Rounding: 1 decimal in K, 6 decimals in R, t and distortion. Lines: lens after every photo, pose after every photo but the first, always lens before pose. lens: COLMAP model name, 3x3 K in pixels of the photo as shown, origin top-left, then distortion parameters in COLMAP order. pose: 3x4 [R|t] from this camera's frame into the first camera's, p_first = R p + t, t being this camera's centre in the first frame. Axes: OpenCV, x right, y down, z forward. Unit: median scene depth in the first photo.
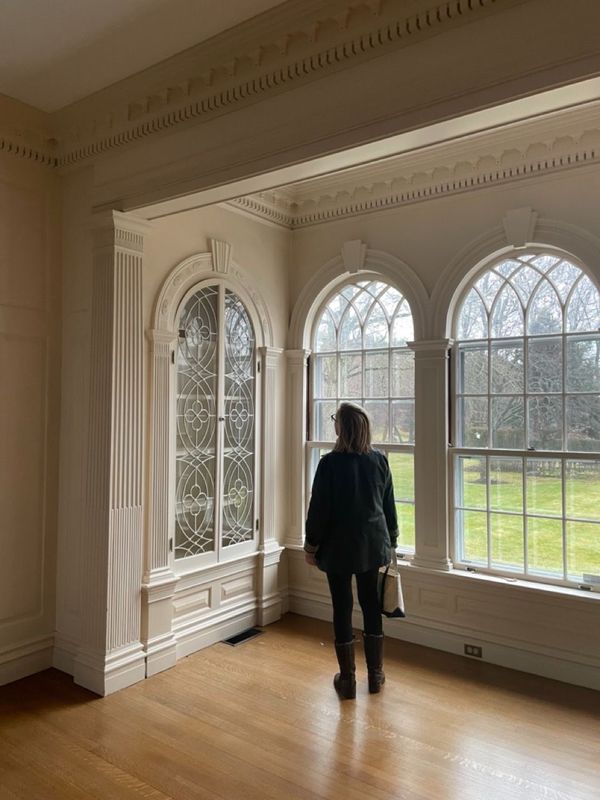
lens RADIAL K [[604.4, 0, 299.7], [0, 604.4, 400.7], [0, 0, 1]] dist [0.025017, -0.009569]
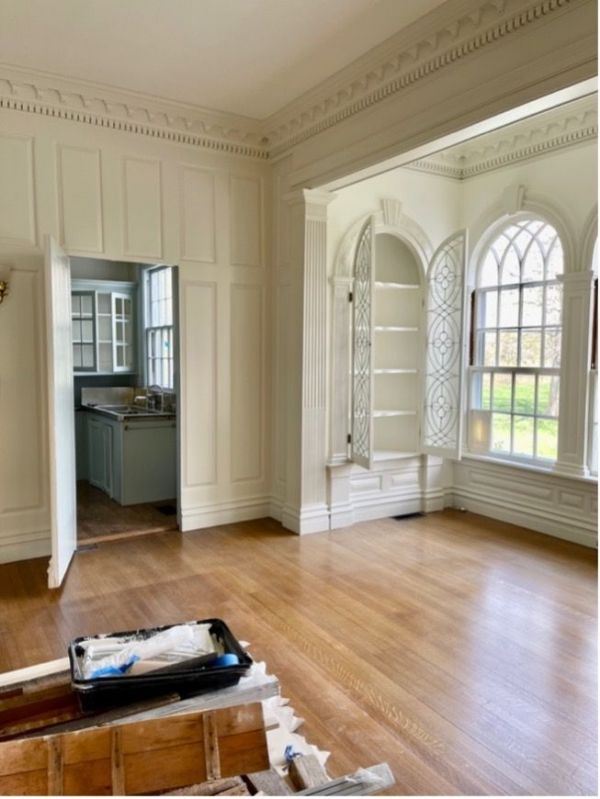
lens RADIAL K [[603.6, 0, 299.4], [0, 603.6, 399.5], [0, 0, 1]] dist [0.025017, -0.009569]
pose [[0.928831, 0.028995, -0.369366, 0.164388], [0.008257, 0.995066, 0.098874, 0.017919], [0.370411, -0.094887, 0.924009, -0.247937]]
